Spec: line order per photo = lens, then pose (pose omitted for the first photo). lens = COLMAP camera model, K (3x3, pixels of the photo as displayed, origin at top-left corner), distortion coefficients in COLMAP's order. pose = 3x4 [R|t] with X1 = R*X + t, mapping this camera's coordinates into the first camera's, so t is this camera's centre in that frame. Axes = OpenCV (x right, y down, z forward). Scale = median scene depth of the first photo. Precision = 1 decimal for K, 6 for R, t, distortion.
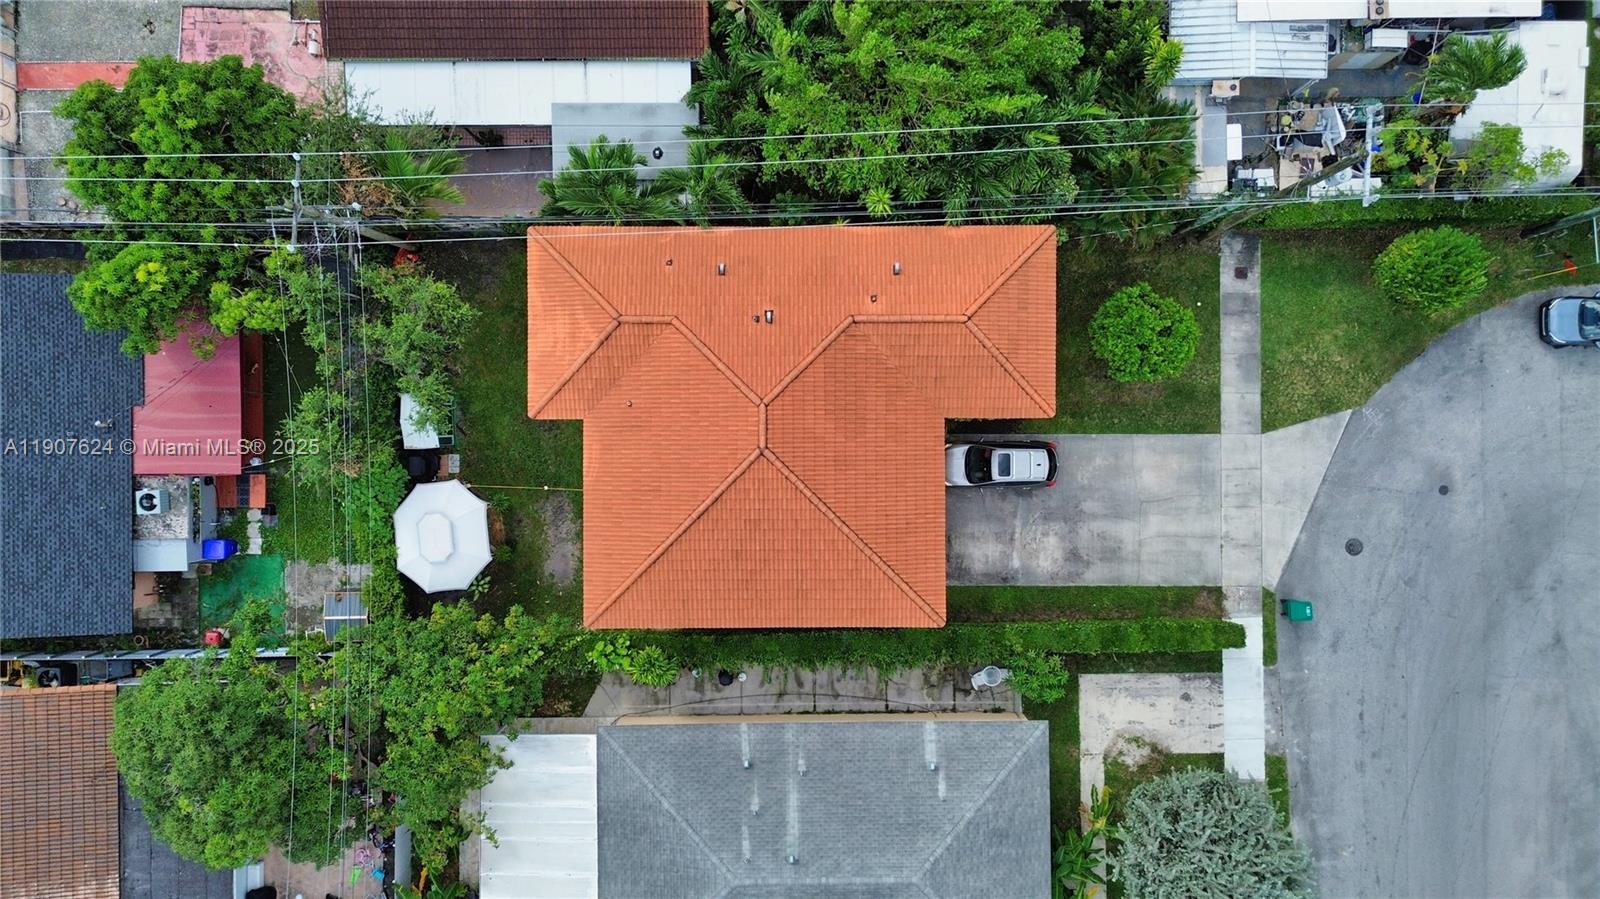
lens RADIAL K [[1126.0, 0, 800.0], [0, 1126.0, 449.5], [0, 0, 1]] dist [0.013985, -0.003387]
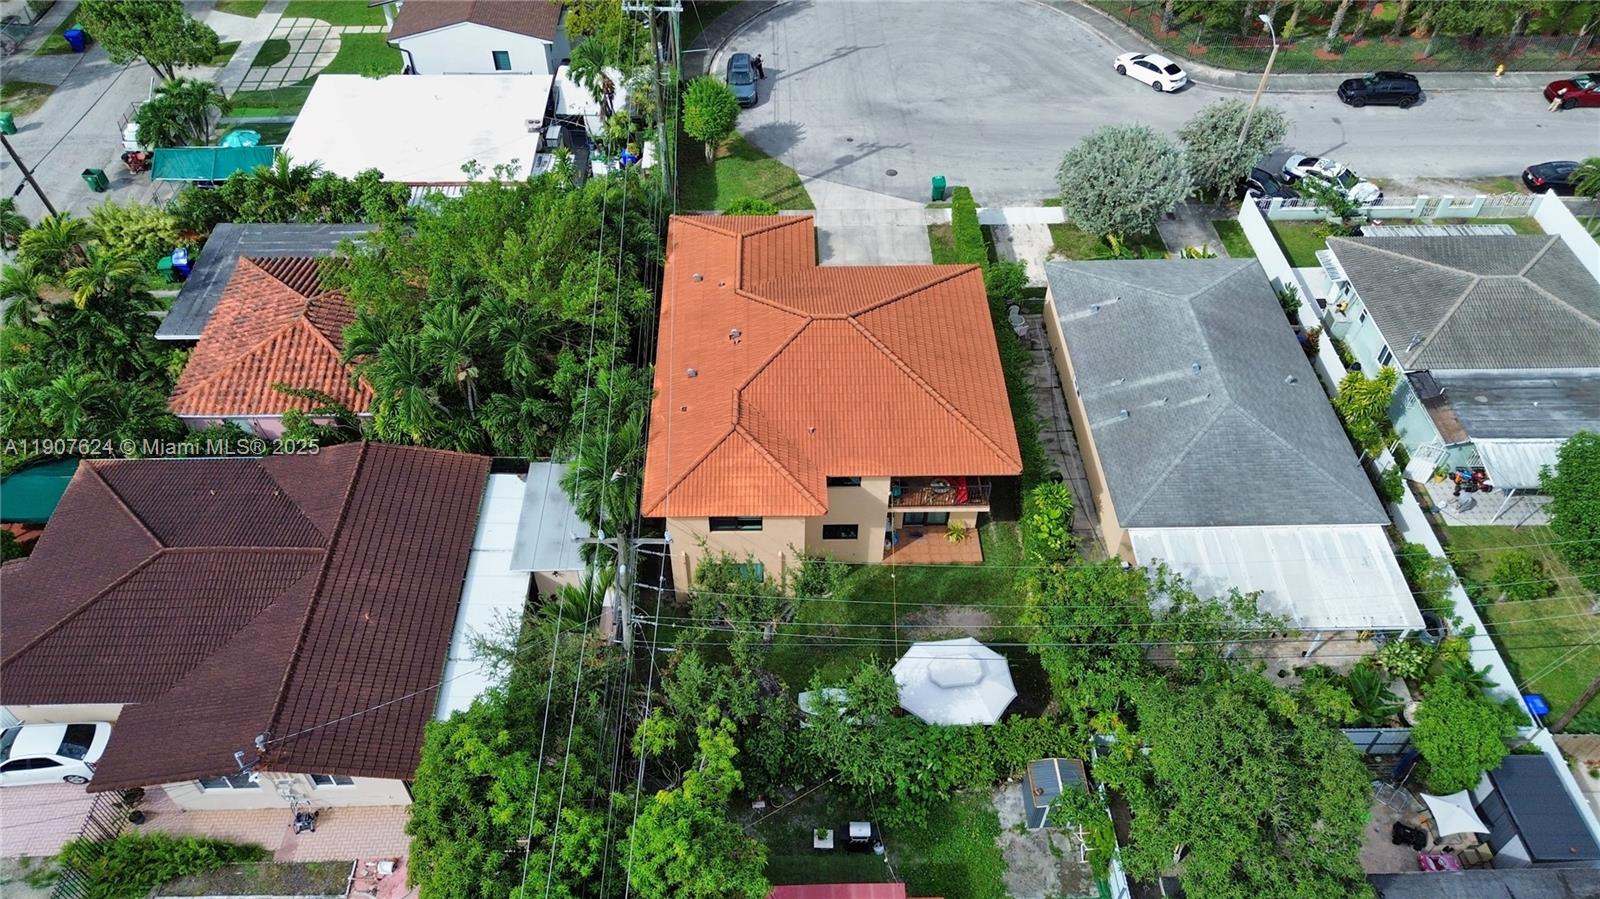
lens RADIAL K [[1126.0, 0, 800.0], [0, 1126.0, 449.5], [0, 0, 1]] dist [0.013985, -0.003387]
pose [[-0.018086, -0.724568, 0.688966, -0.774906], [0.999832, -0.015088, 0.010379, -0.053252], [0.002875, 0.689038, 0.724719, 0.189076]]
